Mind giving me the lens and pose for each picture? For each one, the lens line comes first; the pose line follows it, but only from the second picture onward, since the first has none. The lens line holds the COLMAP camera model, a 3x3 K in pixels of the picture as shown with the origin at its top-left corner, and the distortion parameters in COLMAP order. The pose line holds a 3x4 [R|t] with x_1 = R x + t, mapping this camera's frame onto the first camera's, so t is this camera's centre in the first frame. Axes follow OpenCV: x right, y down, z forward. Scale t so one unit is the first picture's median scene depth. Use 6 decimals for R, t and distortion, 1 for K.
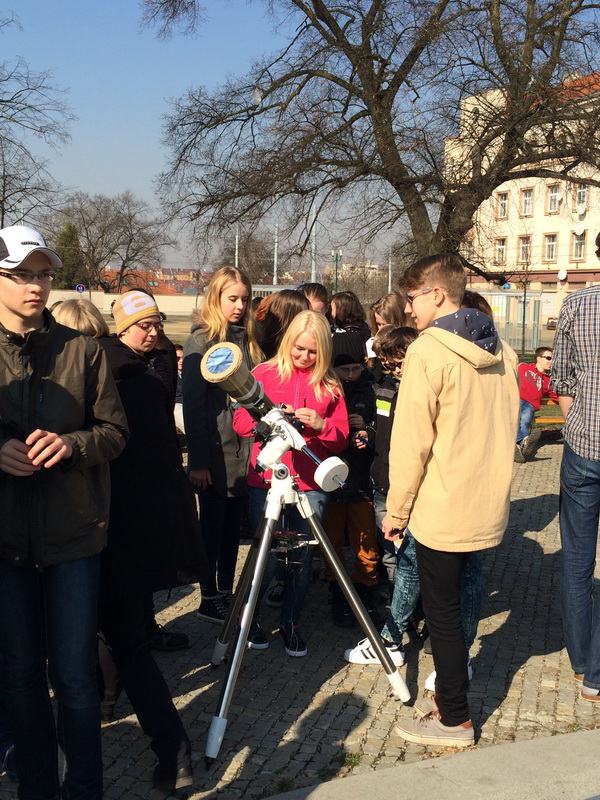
lens RADIAL K [[893.7, 0, 299.8], [0, 893.7, 400.6], [0, 0, 1]] dist [0.006987, 0.000000]
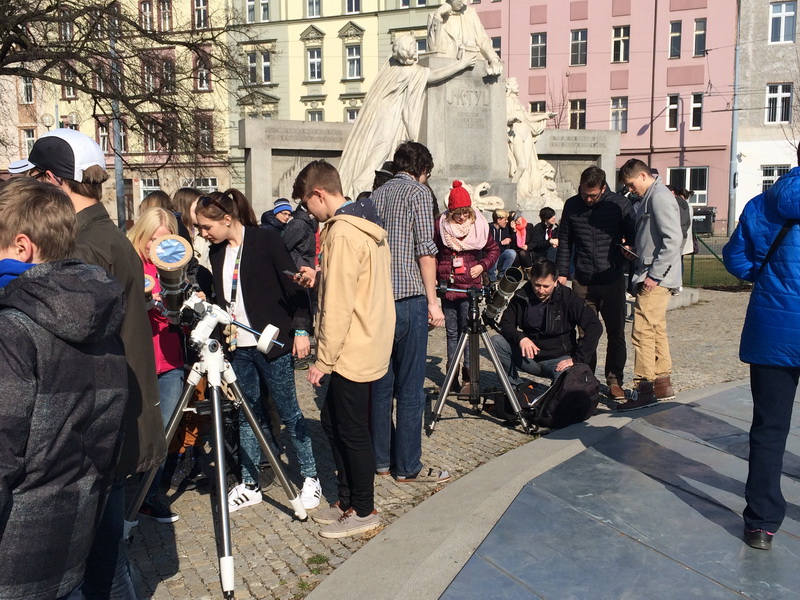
lens RADIAL K [[893.7, 0, 401.3], [0, 893.7, 300.6], [0, 0, 1]] dist [0.006987, 0.000000]
pose [[0.714871, -0.099994, 0.692070, -0.647709], [0.103052, 0.993981, 0.037169, 0.004203], [-0.691621, 0.044748, 0.720873, 0.000370]]
